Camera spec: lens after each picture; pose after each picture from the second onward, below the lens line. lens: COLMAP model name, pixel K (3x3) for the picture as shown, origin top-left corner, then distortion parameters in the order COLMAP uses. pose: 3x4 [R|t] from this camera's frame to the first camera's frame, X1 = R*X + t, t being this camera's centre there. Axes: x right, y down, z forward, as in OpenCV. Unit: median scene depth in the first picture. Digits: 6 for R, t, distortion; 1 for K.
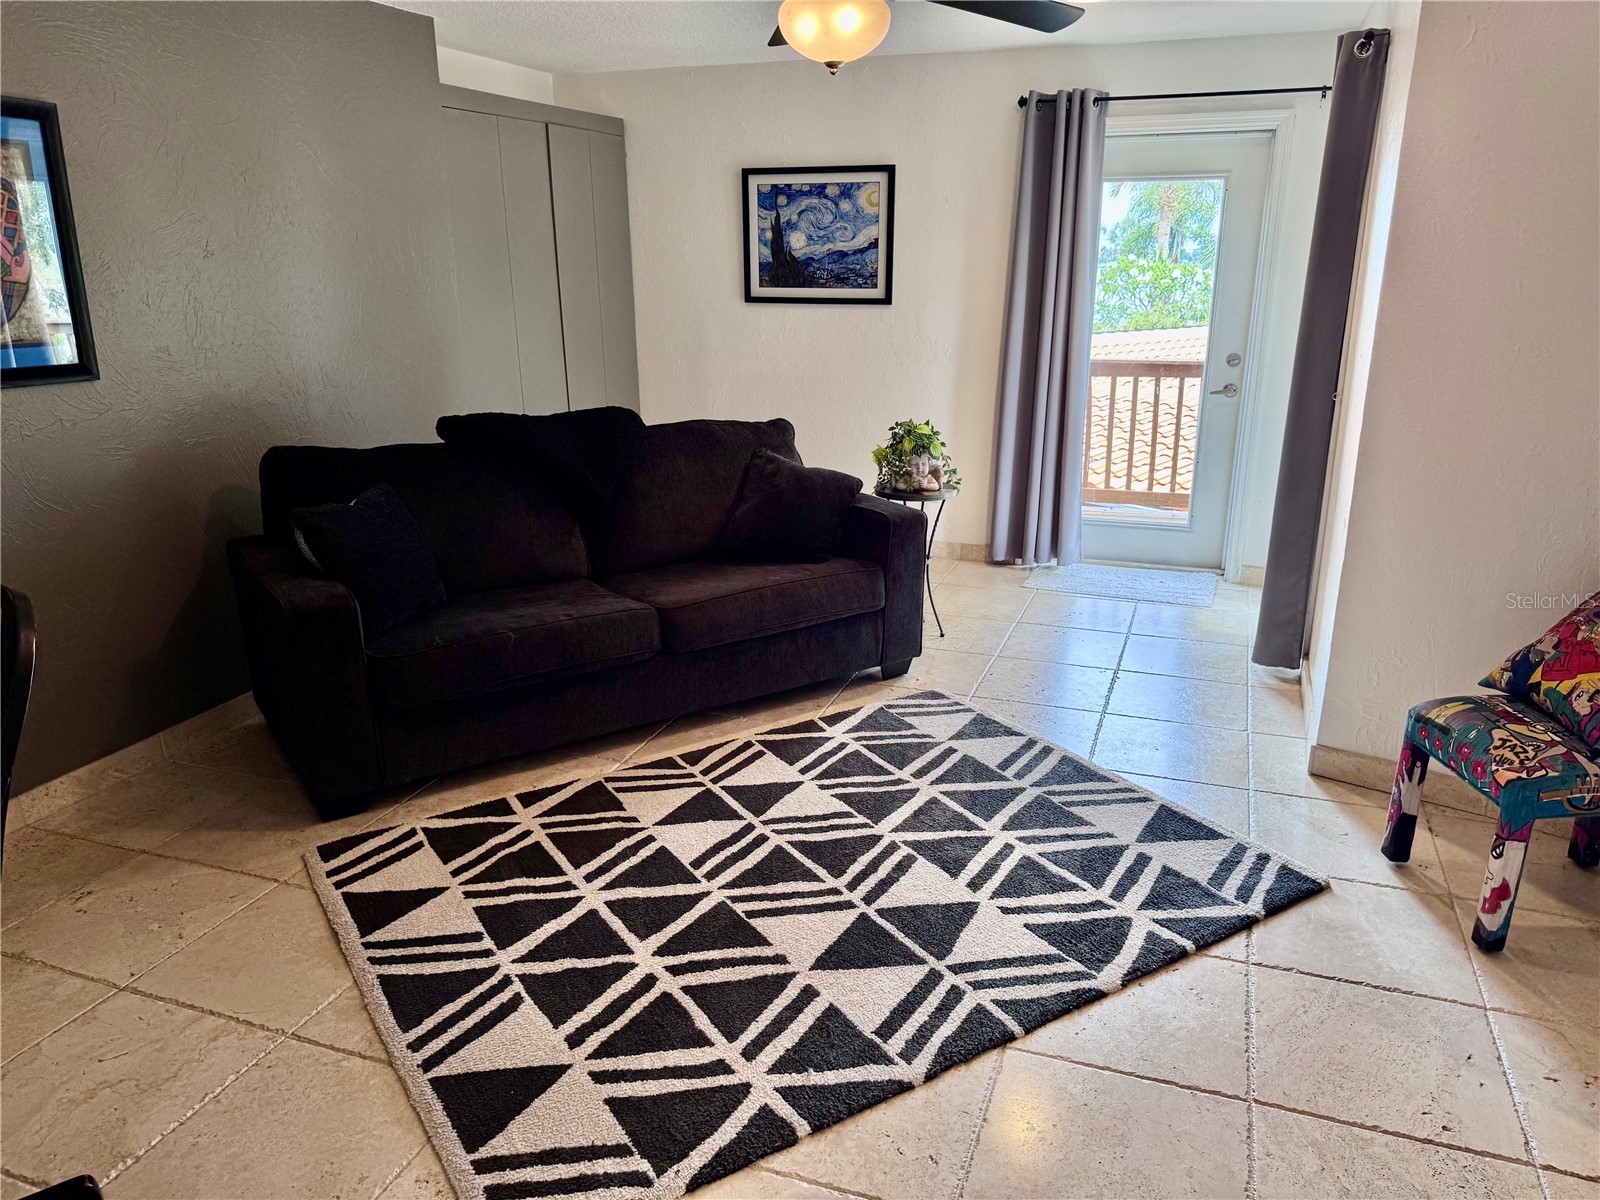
lens RADIAL K [[1118.7, 0, 801.7], [0, 1118.7, 605.7], [0, 0, 1]] dist [0.130024, -0.152740]
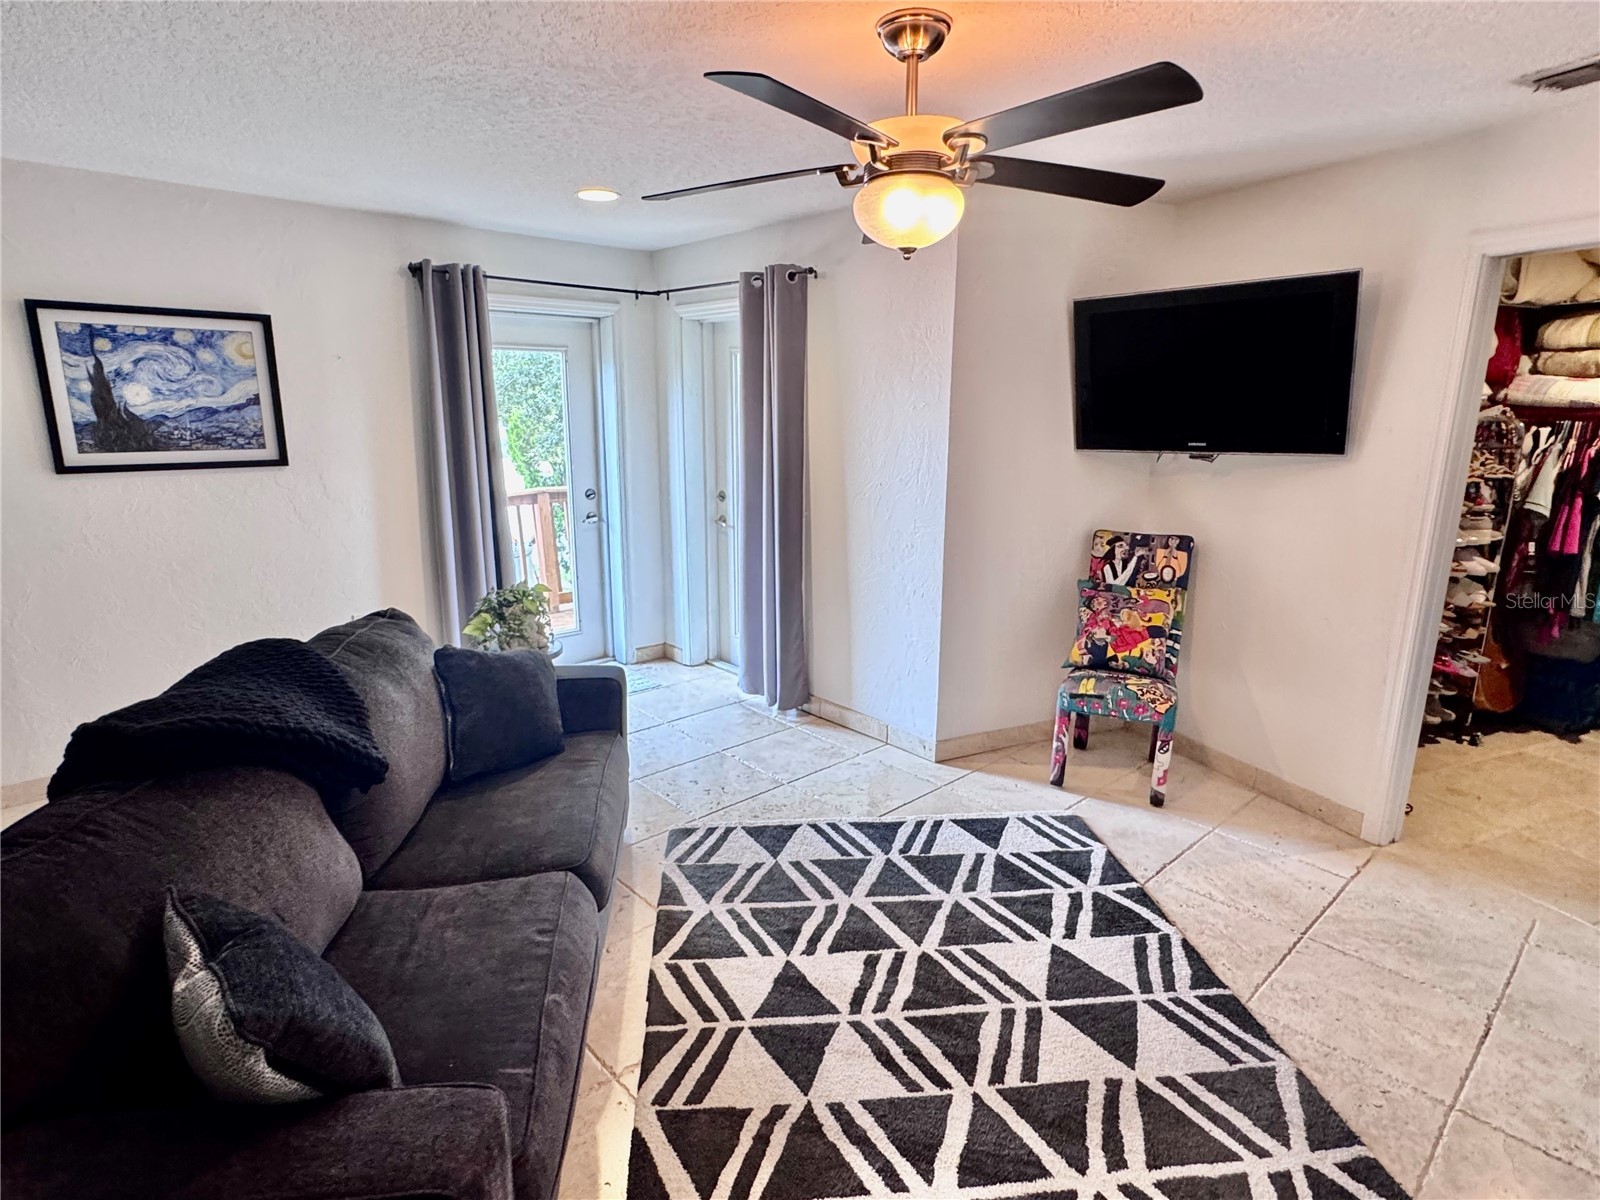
lens RADIAL K [[855.9, 0, 800.4], [0, 855.9, 593.6], [0, 0, 1]] dist [-0.001623, 0.000162]
pose [[0.458810, -0.191789, 0.867589, -0.528436], [0.255061, 0.963760, 0.078164, -0.185569], [-0.851139, 0.185426, 0.491101, 0.535636]]
